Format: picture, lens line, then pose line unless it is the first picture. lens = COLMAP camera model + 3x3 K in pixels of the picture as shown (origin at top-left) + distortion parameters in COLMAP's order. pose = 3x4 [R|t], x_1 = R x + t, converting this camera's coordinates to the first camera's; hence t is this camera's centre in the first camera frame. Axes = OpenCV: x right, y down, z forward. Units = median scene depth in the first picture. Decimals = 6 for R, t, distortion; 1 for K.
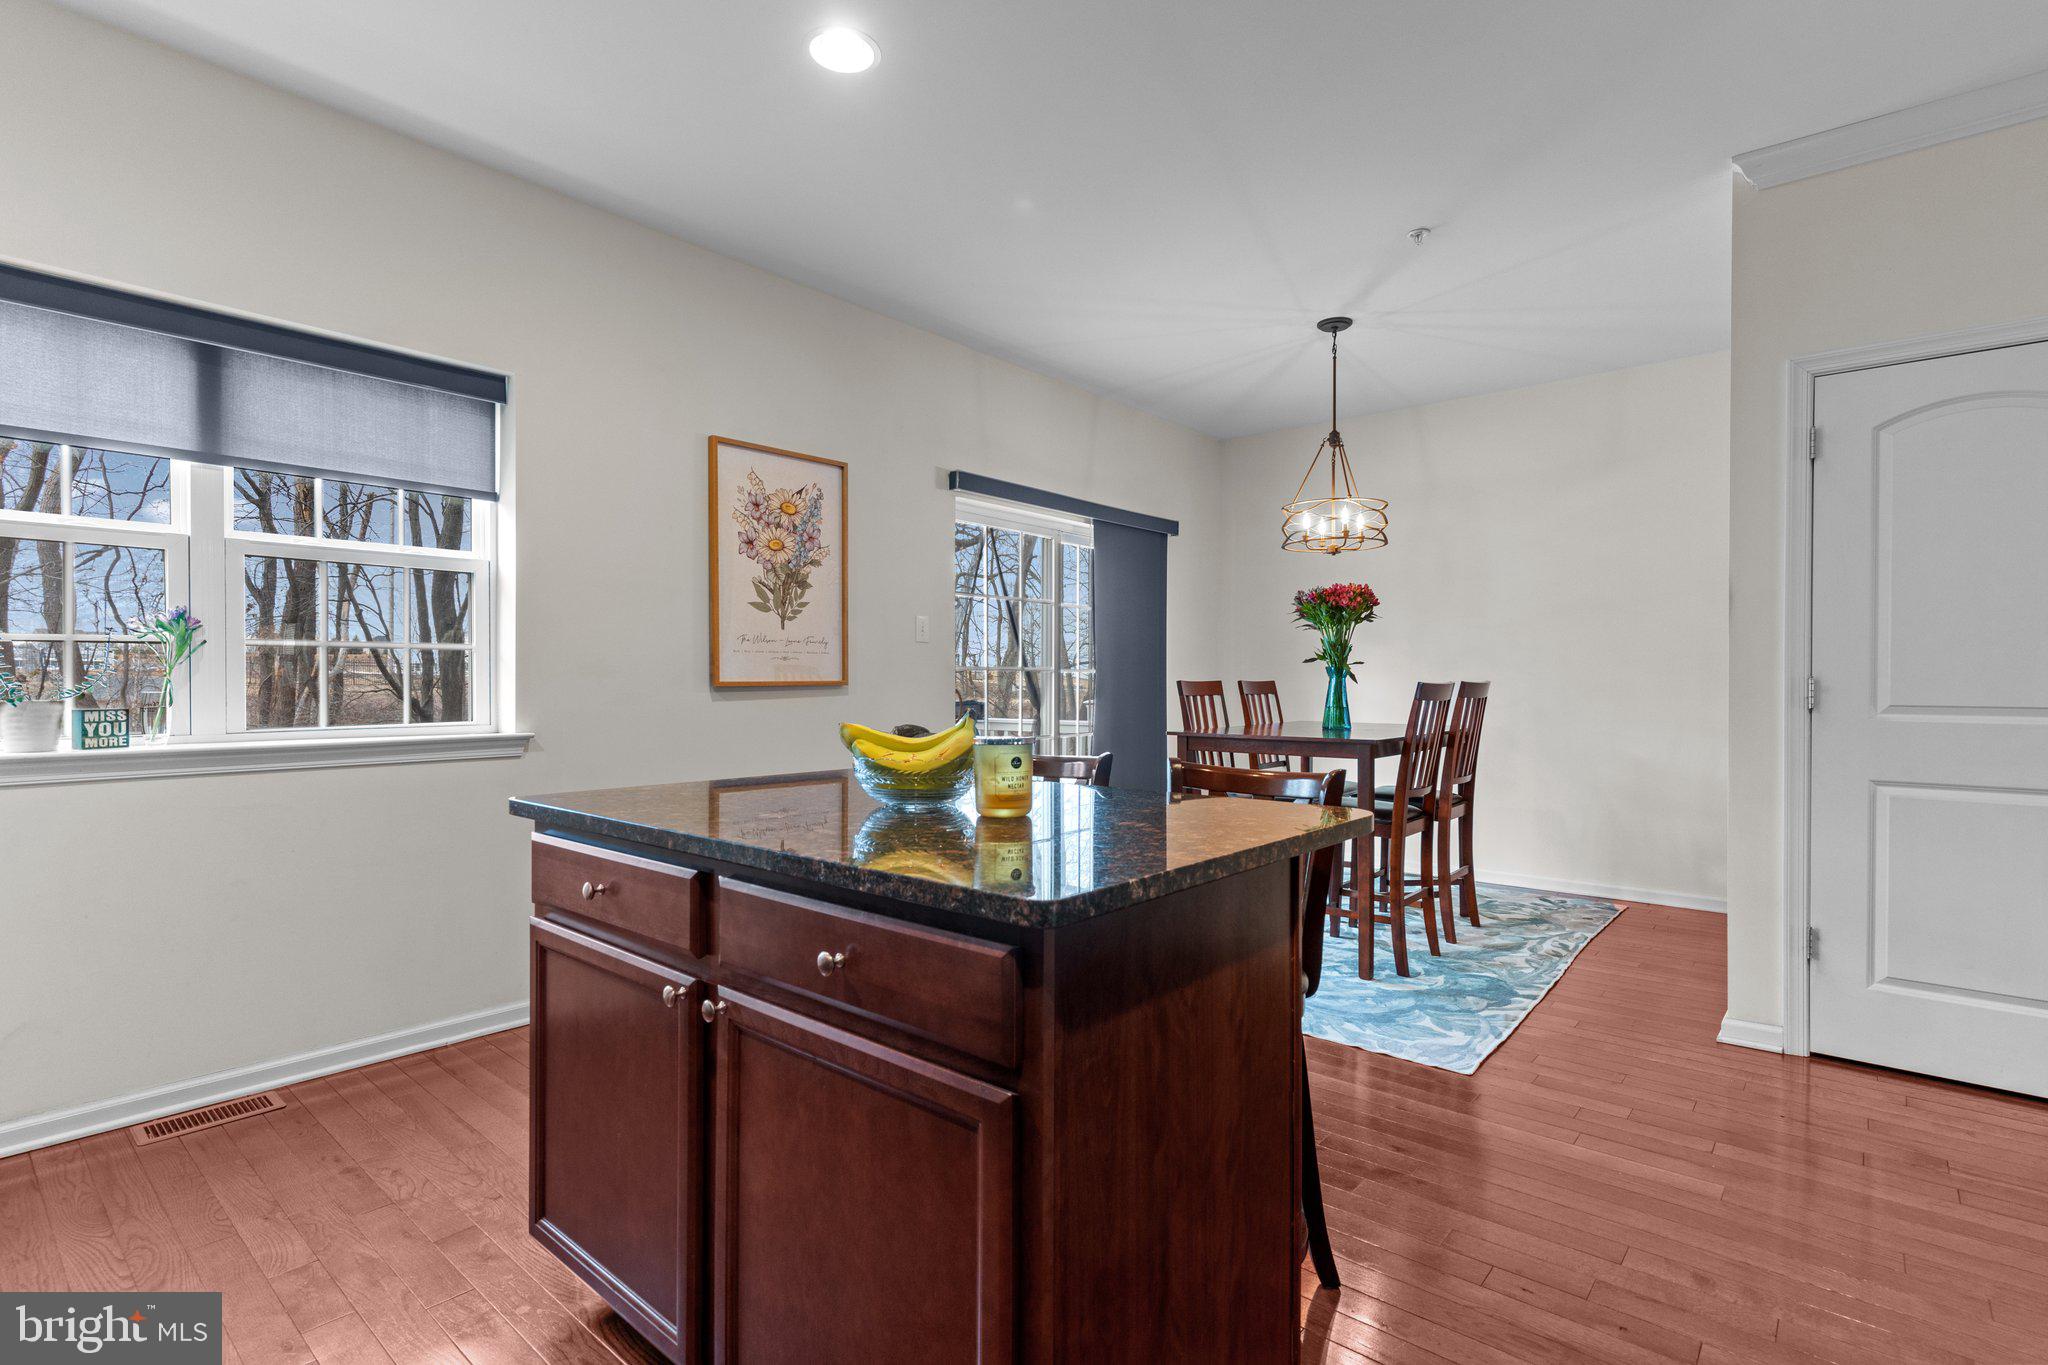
lens RADIAL K [[975.1, 0, 1012.3], [0, 975.1, 684.8], [0, 0, 1]] dist [0.004327, -0.000200]
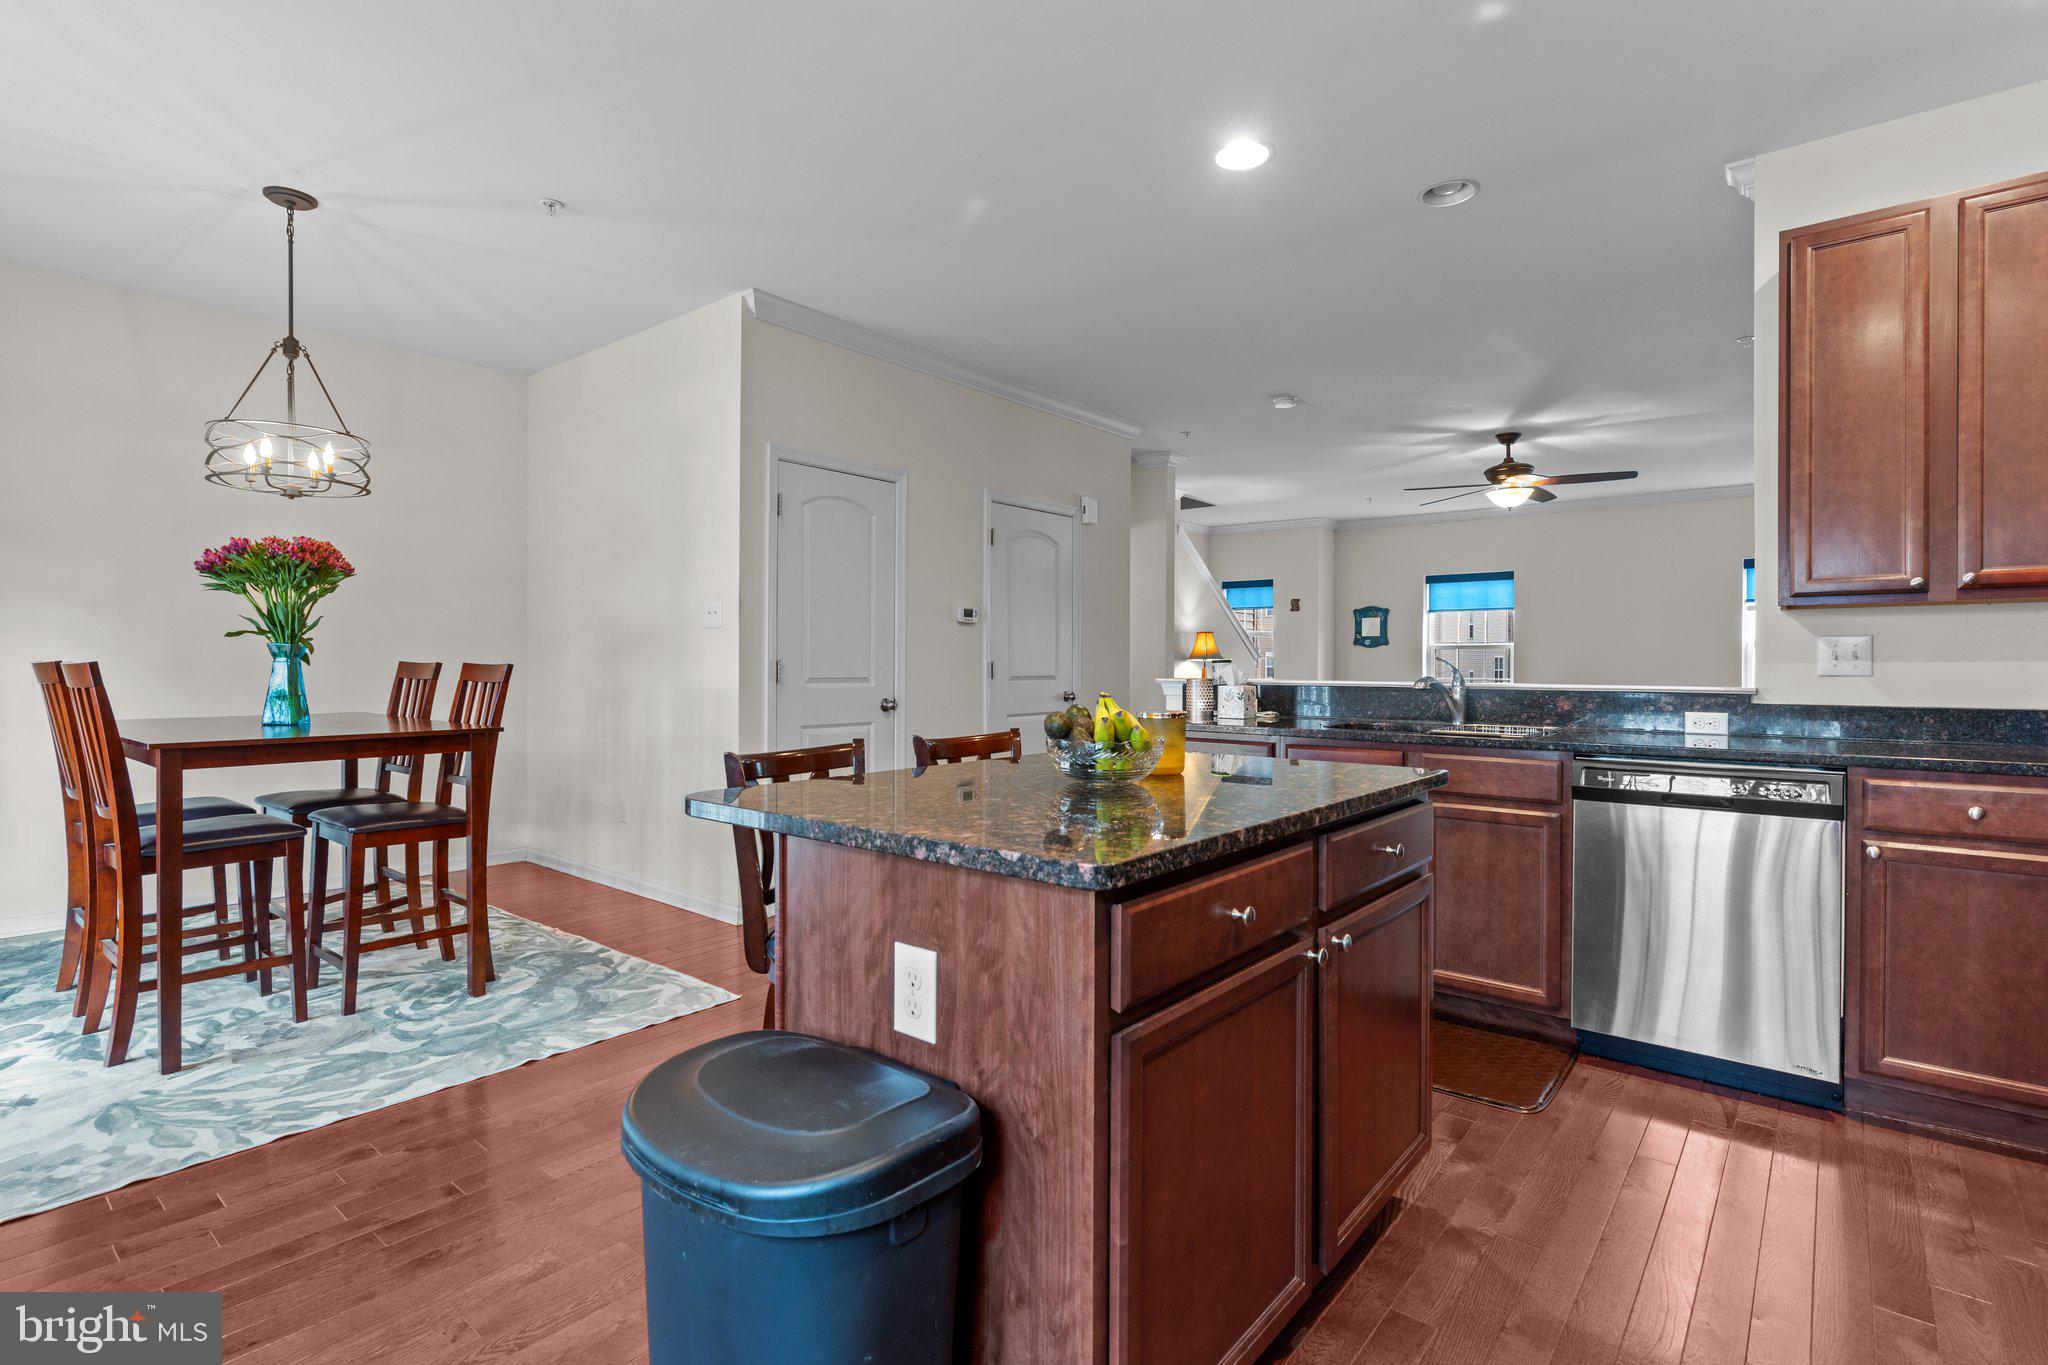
lens RADIAL K [[975.1, 0, 1025.9], [0, 975.1, 674.9], [0, 0, 1]] dist [0.004327, -0.000200]
pose [[-0.018263, -0.015537, 0.999712, -0.475806], [0.000208, 0.999879, 0.015543, -0.006087], [-0.999833, 0.000492, -0.018257, 0.453113]]
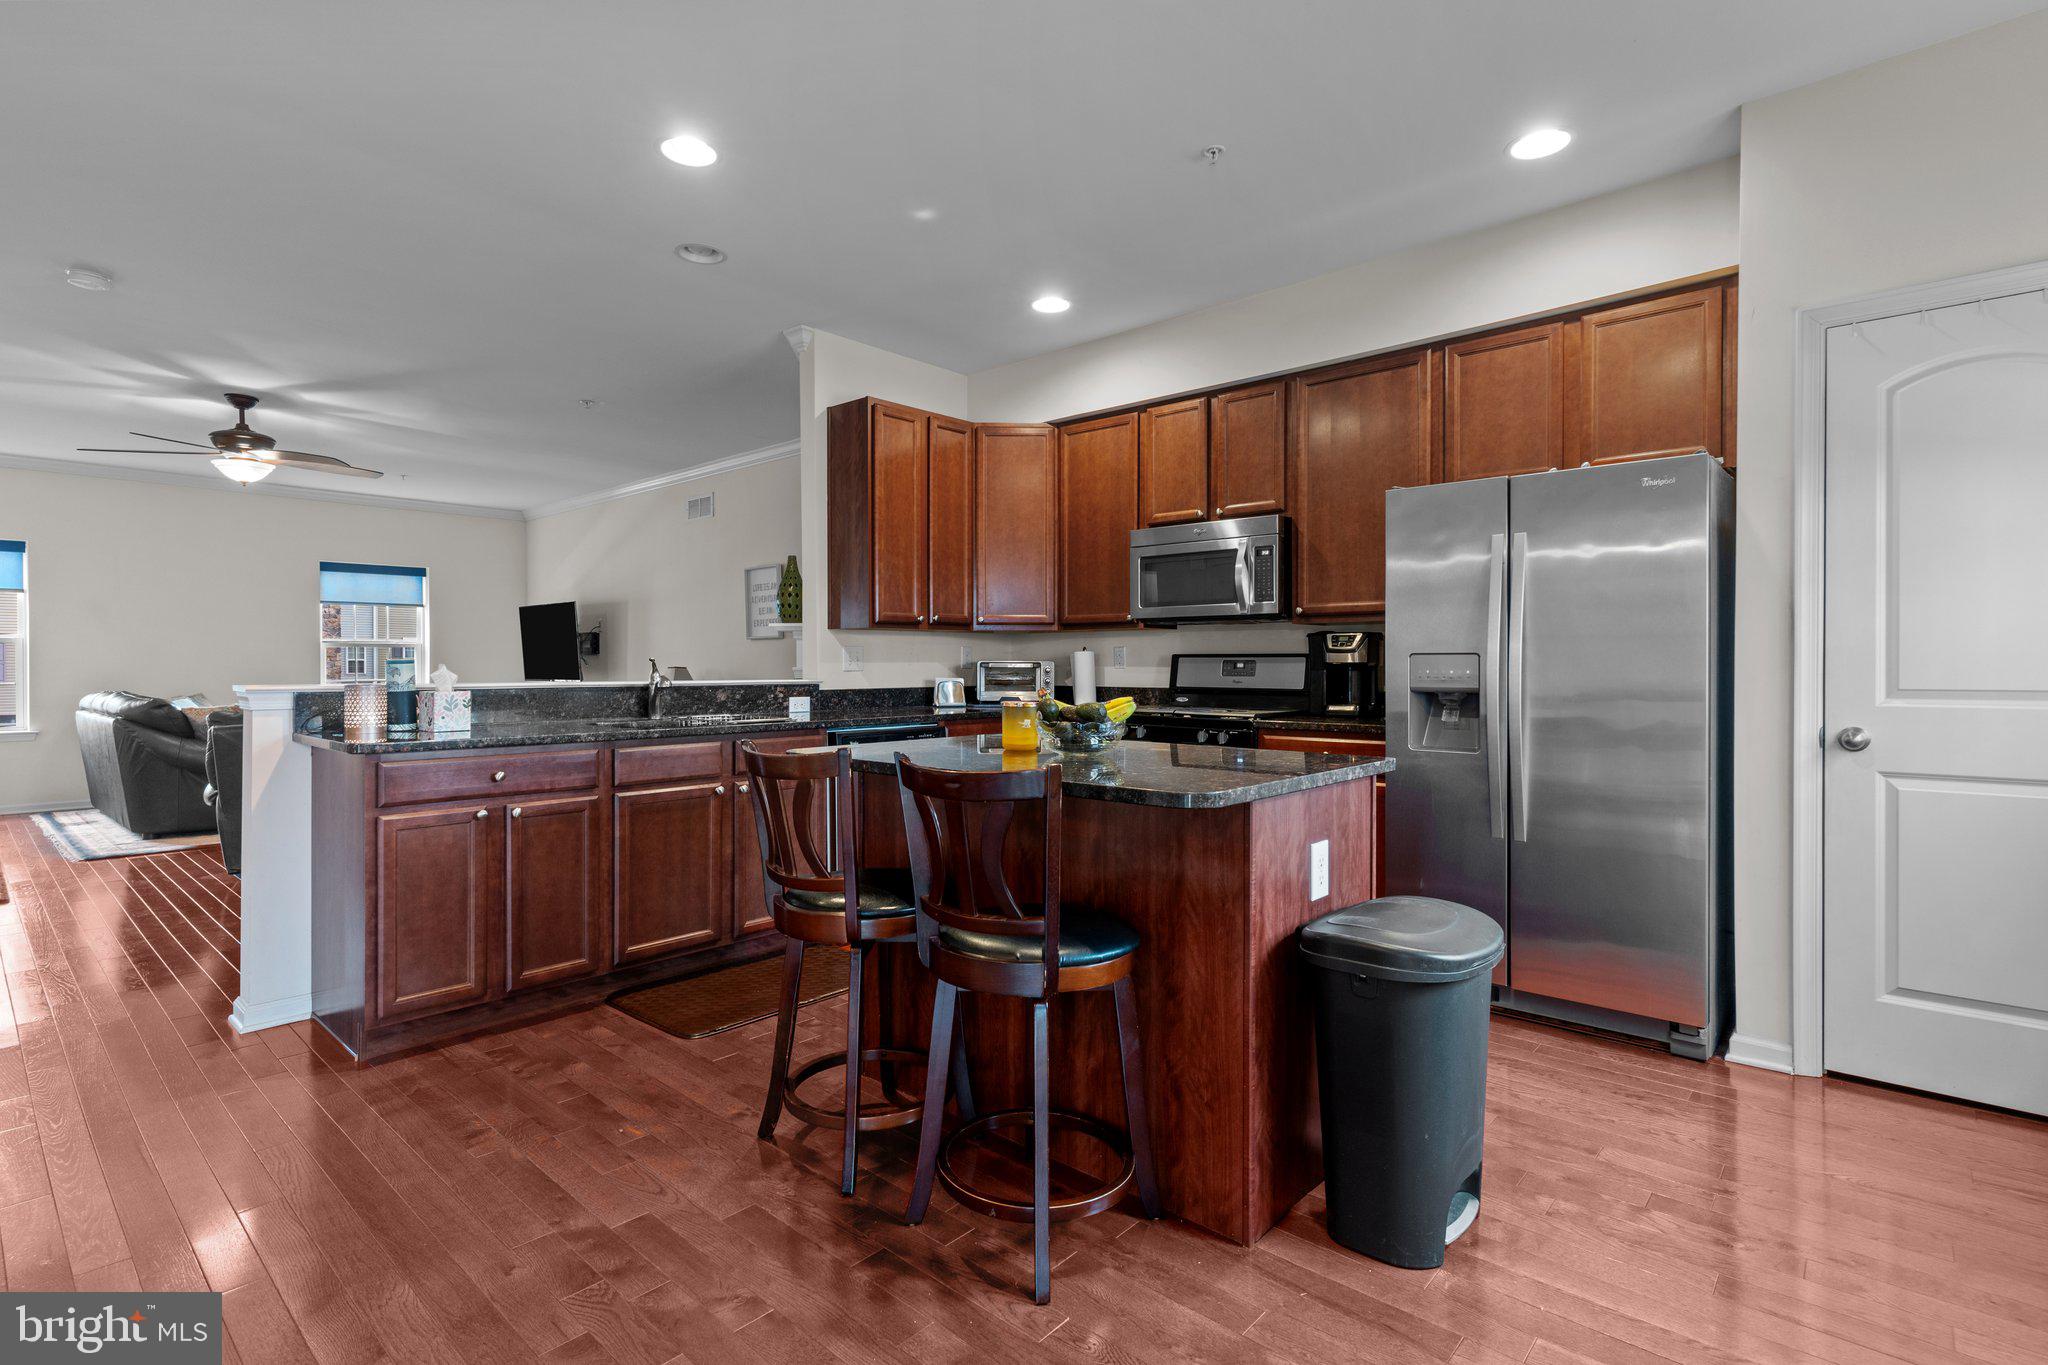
lens RADIAL K [[975.1, 0, 1019.8], [0, 975.1, 674.2], [0, 0, 1]] dist [0.004327, -0.000200]
pose [[-0.999795, -0.003766, 0.019900, -0.010037], [-0.003538, 0.999927, 0.011512, -0.004318], [-0.019942, 0.011440, -0.999736, 0.991956]]
